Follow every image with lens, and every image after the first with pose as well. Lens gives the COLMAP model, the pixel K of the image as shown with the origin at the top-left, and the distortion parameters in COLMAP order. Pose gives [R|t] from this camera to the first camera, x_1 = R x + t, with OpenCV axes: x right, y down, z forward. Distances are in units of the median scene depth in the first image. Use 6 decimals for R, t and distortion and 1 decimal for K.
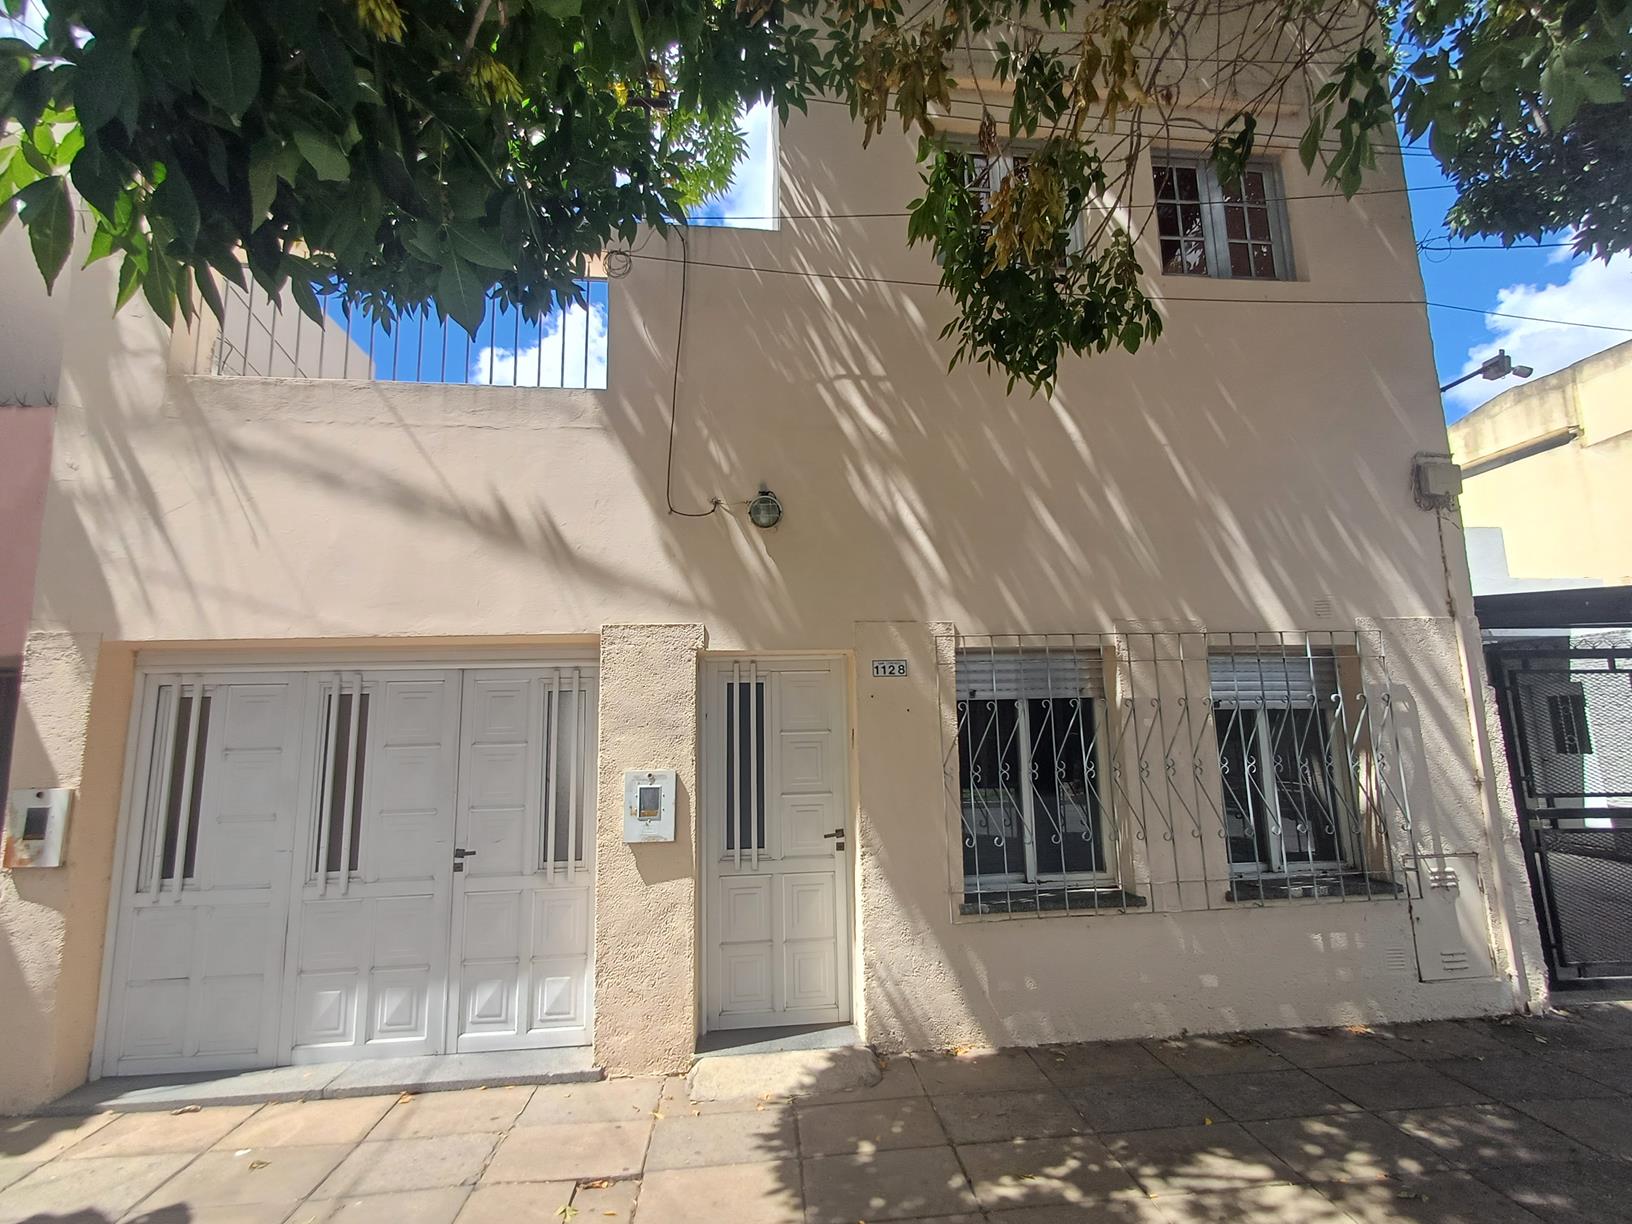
lens RADIAL K [[755.6, 0, 841.6], [0, 755.6, 610.6], [0, 0, 1]] dist [0.000573, -0.001076]
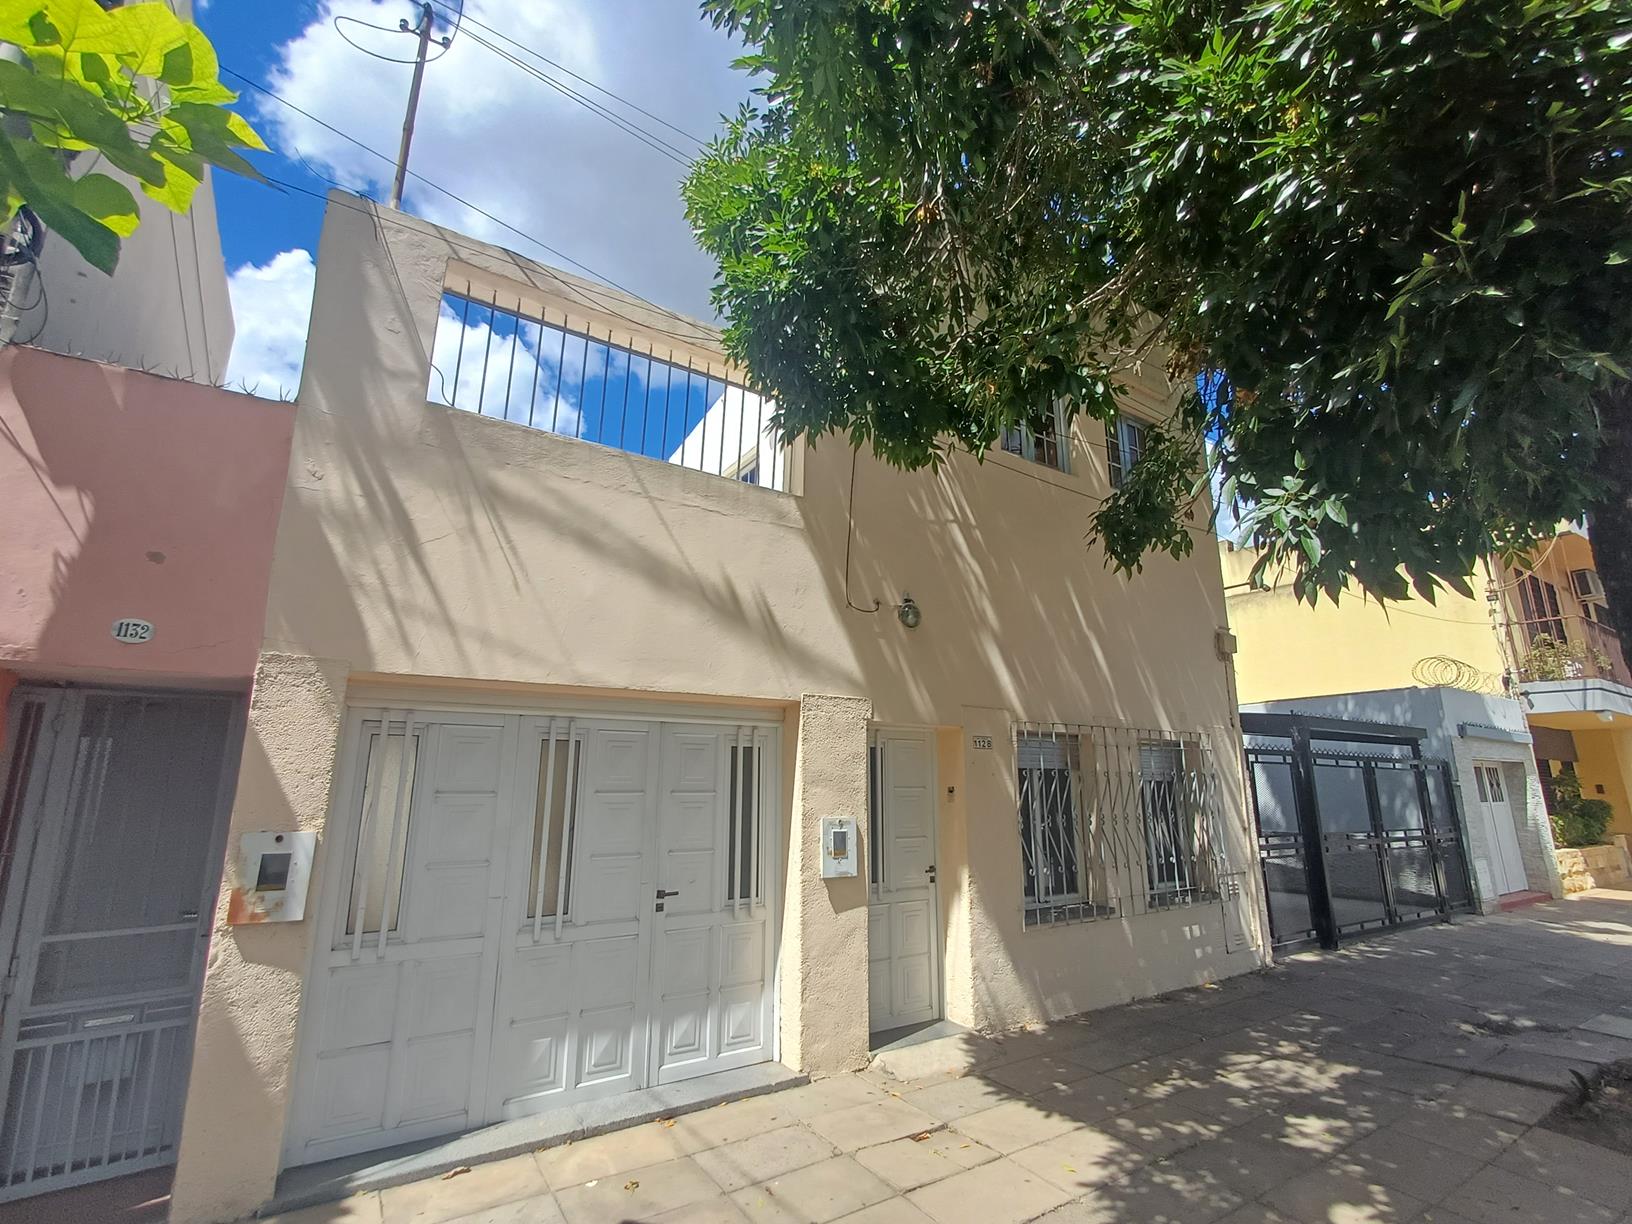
lens RADIAL K [[739.0, 0, 833.5], [0, 739.0, 617.4], [0, 0, 1]] dist [0.001885, 0.000270]
pose [[0.888831, 0.127291, 0.440200, -0.831800], [-0.093278, 0.990790, -0.098160, 0.009590], [-0.448640, 0.046186, 0.892518, -0.076296]]
